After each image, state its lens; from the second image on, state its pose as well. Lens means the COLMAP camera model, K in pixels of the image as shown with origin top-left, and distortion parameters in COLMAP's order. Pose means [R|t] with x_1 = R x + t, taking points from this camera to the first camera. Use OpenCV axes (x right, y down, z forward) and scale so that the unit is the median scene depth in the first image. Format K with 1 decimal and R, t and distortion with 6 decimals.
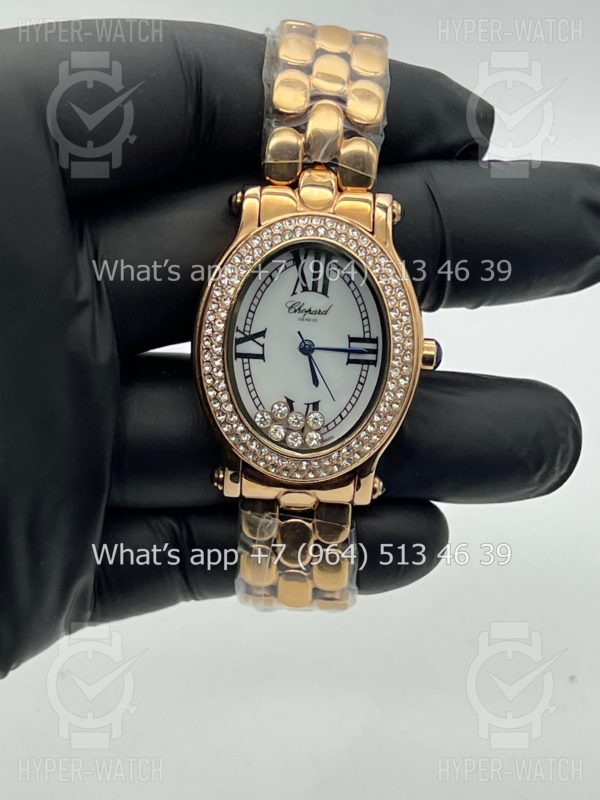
lens RADIAL K [[1914.3, 0, 300.0], [0, 1914.3, 400.0], [0, 0, 1]] dist [0.335833, -0.128328]
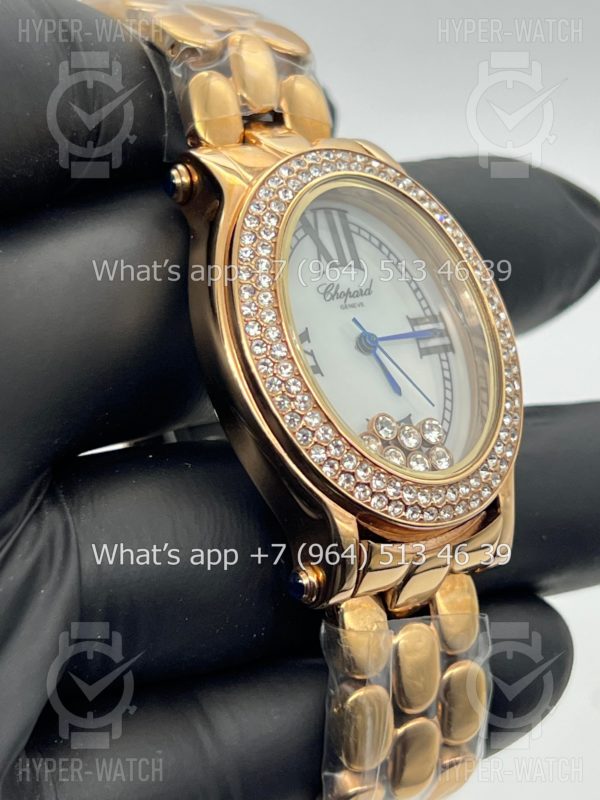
lens RADIAL K [[1914.3, 0, 300.0], [0, 1914.3, 400.0], [0, 0, 1]] dist [0.335833, -0.128328]
pose [[0.799532, -0.195474, 0.567925, -0.392260], [0.385457, 0.892145, -0.235584, 0.136091], [-0.460621, 0.407267, 0.788645, 0.499465]]
